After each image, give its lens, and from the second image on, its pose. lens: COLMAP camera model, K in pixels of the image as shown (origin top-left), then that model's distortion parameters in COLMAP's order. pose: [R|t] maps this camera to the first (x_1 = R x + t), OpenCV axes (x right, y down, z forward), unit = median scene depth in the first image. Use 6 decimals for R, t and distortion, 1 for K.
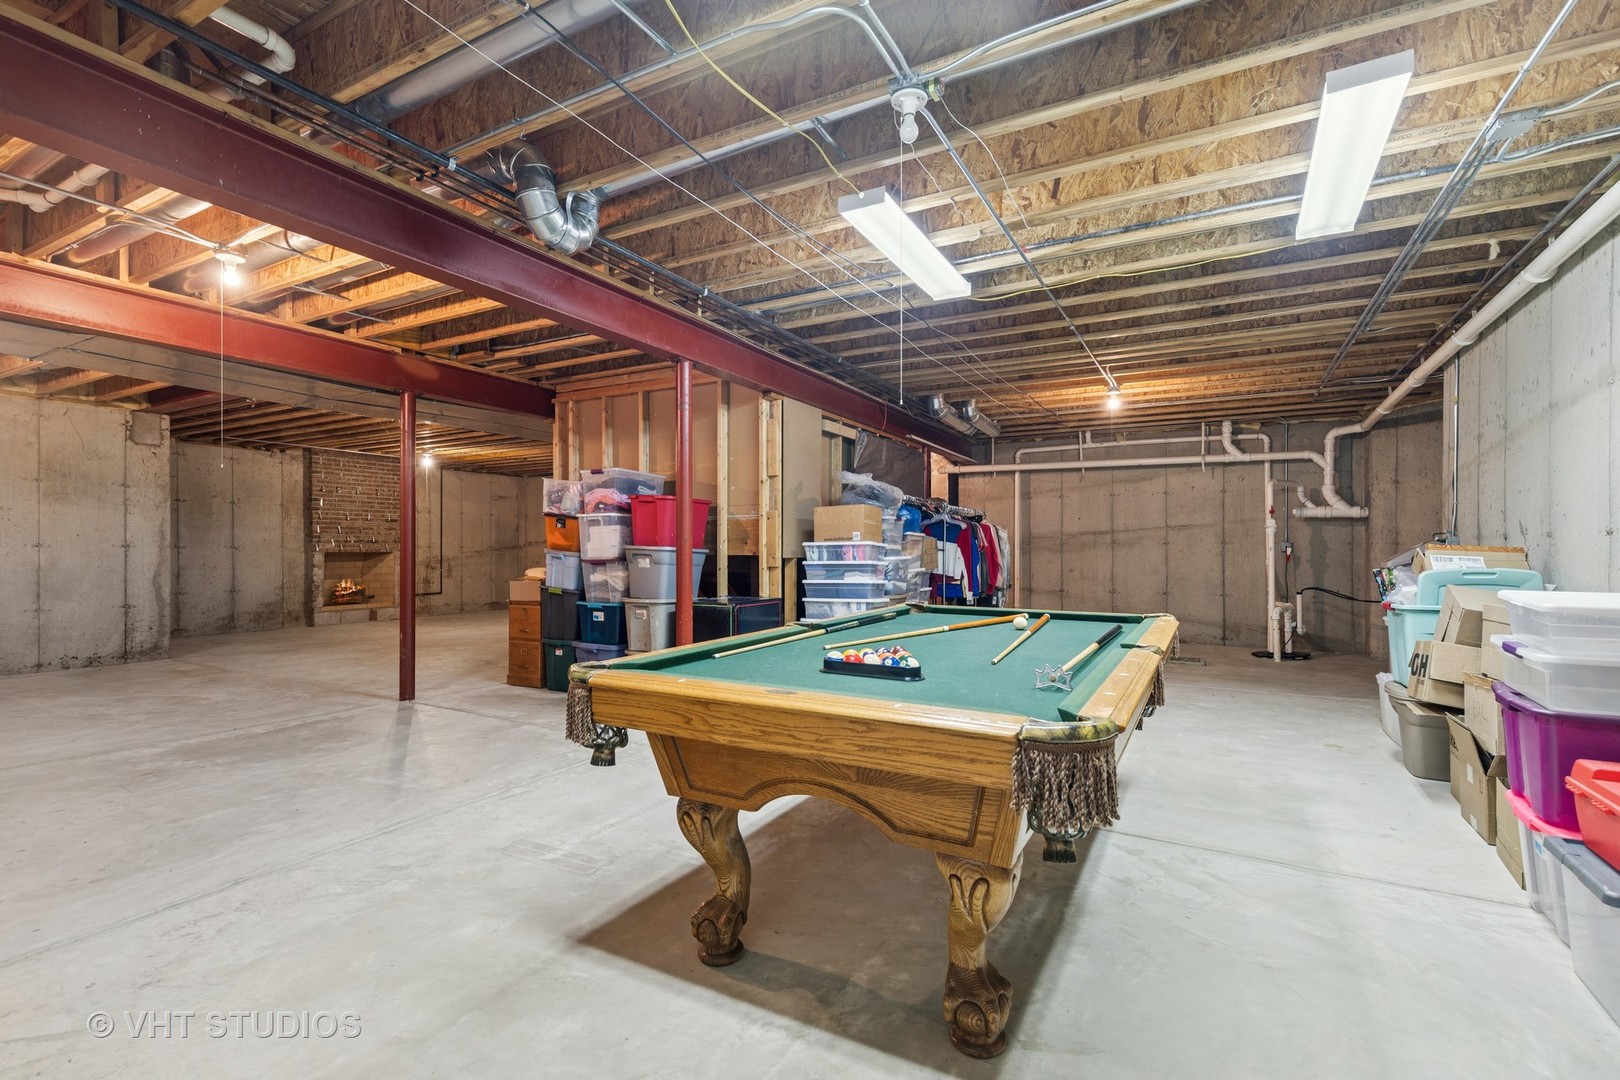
lens RADIAL K [[733.5, 0, 809.9], [0, 733.5, 546.0], [0, 0, 1]] dist [0.009353, -0.001952]
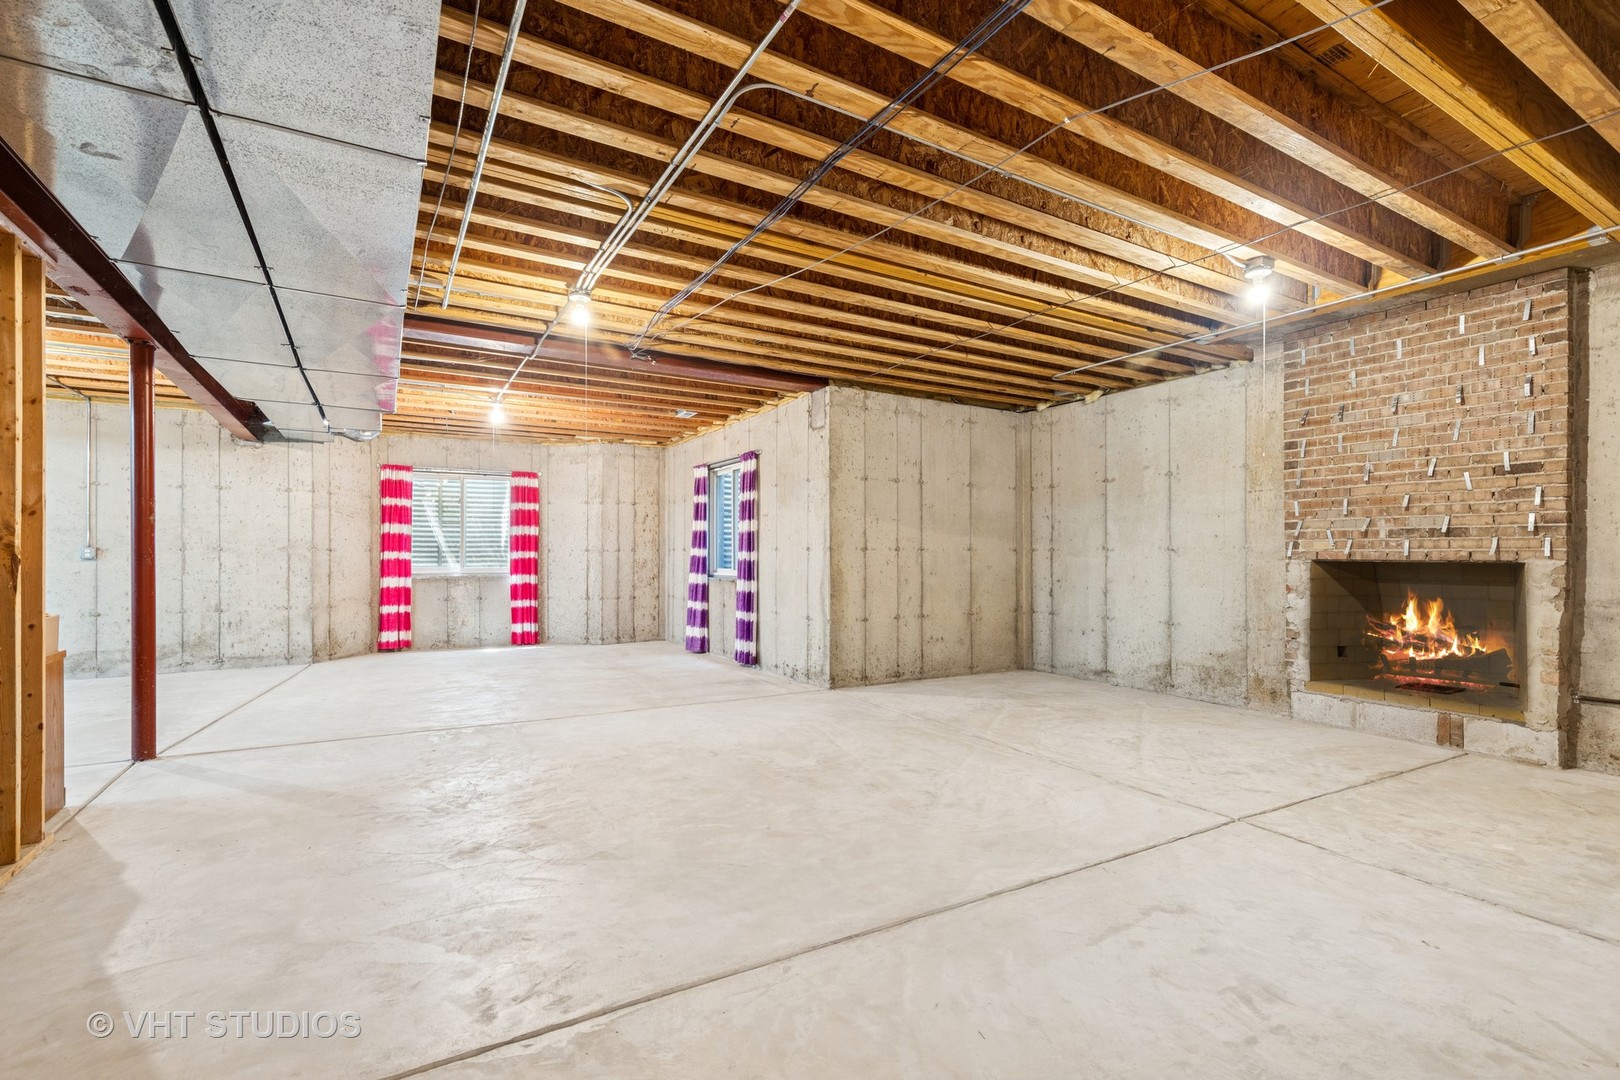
lens RADIAL K [[733.5, 0, 810.7], [0, 733.5, 549.9], [0, 0, 1]] dist [0.009353, -0.001952]
pose [[-0.508731, -0.001422, -0.860924, -0.128530], [0.005561, 0.999972, -0.004938, 0.003498], [0.860907, -0.007300, -0.508709, 1.049379]]
